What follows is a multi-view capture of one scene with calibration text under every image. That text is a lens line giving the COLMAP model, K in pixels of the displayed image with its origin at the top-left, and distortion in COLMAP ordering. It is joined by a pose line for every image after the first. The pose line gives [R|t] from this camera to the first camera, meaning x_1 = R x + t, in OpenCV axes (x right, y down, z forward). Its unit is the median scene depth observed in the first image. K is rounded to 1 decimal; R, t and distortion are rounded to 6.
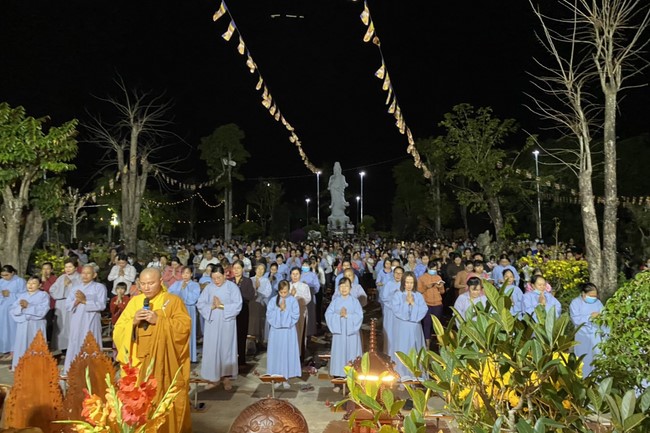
lens RADIAL K [[480.4, 0, 331.9], [0, 480.4, 199.4], [0, 0, 1]] dist [0.031084, -0.041554]
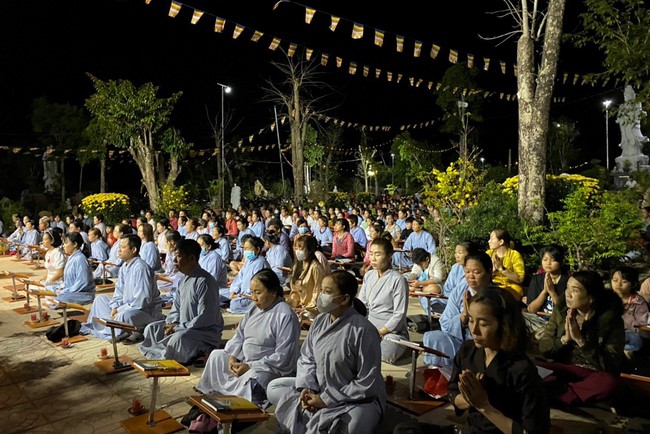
lens RADIAL K [[487.4, 0, 333.3], [0, 487.4, 220.6], [0, 0, 1]] dist [0.028193, -0.037884]
pose [[0.735479, 0.025253, -0.677077, 0.464925], [0.061863, 0.992628, 0.104221, 0.062473], [0.674717, -0.118538, 0.728495, 0.166854]]
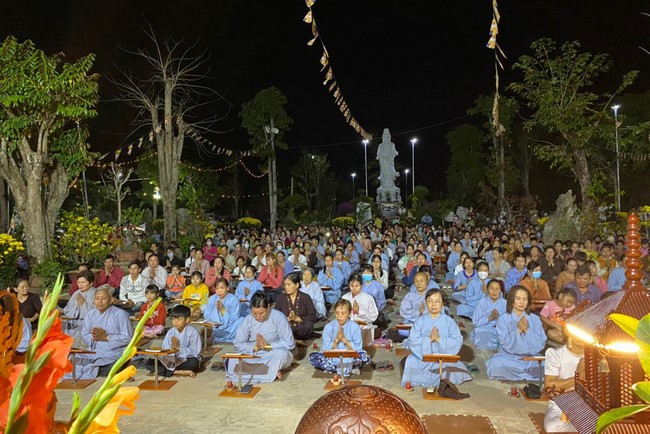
lens RADIAL K [[487.4, 0, 333.3], [0, 487.4, 220.6], [0, 0, 1]] dist [0.028193, -0.037884]
pose [[0.995943, -0.015440, -0.088649, -0.023032], [0.023076, 0.996047, 0.085777, 0.036146], [0.086974, -0.087475, 0.992363, 0.095526]]
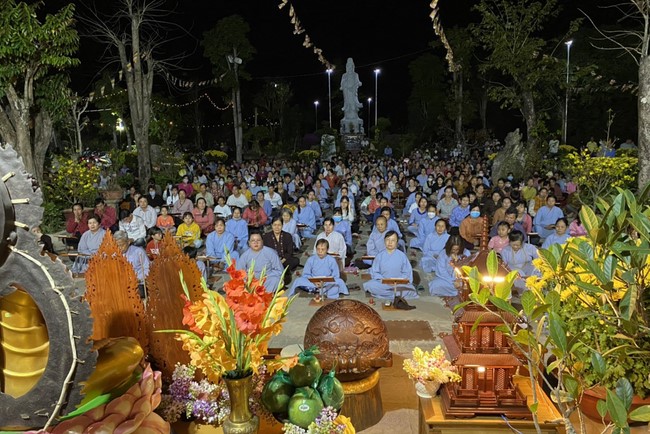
lens RADIAL K [[487.4, 0, 333.3], [0, 487.4, 220.6], [0, 0, 1]] dist [0.028193, -0.037884]
pose [[0.999831, -0.012957, -0.013017, -0.029448], [0.015656, 0.971830, 0.235164, 0.008829], [0.009604, -0.235328, 0.971868, 0.025480]]
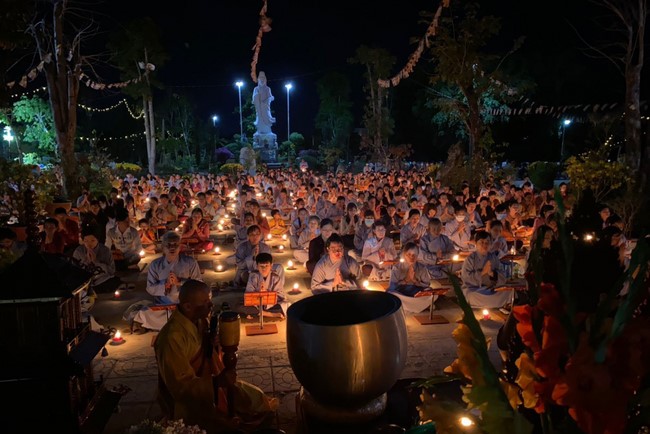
lens RADIAL K [[480.2, 0, 326.9], [0, 480.2, 235.9], [0, 0, 1]] dist [0.007172, -0.006986]
pose [[0.978013, -0.039300, 0.204806, -0.154785], [-0.009048, 0.973161, 0.229948, 0.031448], [-0.208346, -0.226745, 0.951409, 0.090510]]
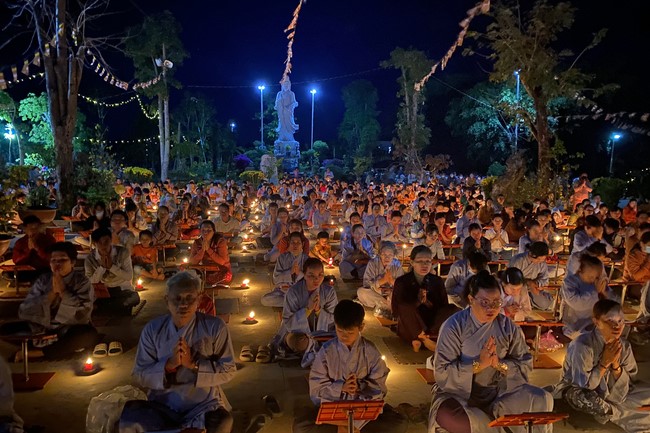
lens RADIAL K [[487.4, 0, 333.3], [0, 487.4, 220.1], [0, 0, 1]] dist [0.028193, -0.037884]
pose [[0.981409, 0.000281, 0.191925, -0.169876], [-0.033920, 0.984511, 0.172009, 0.051303], [-0.188904, -0.175321, 0.966218, 0.228962]]
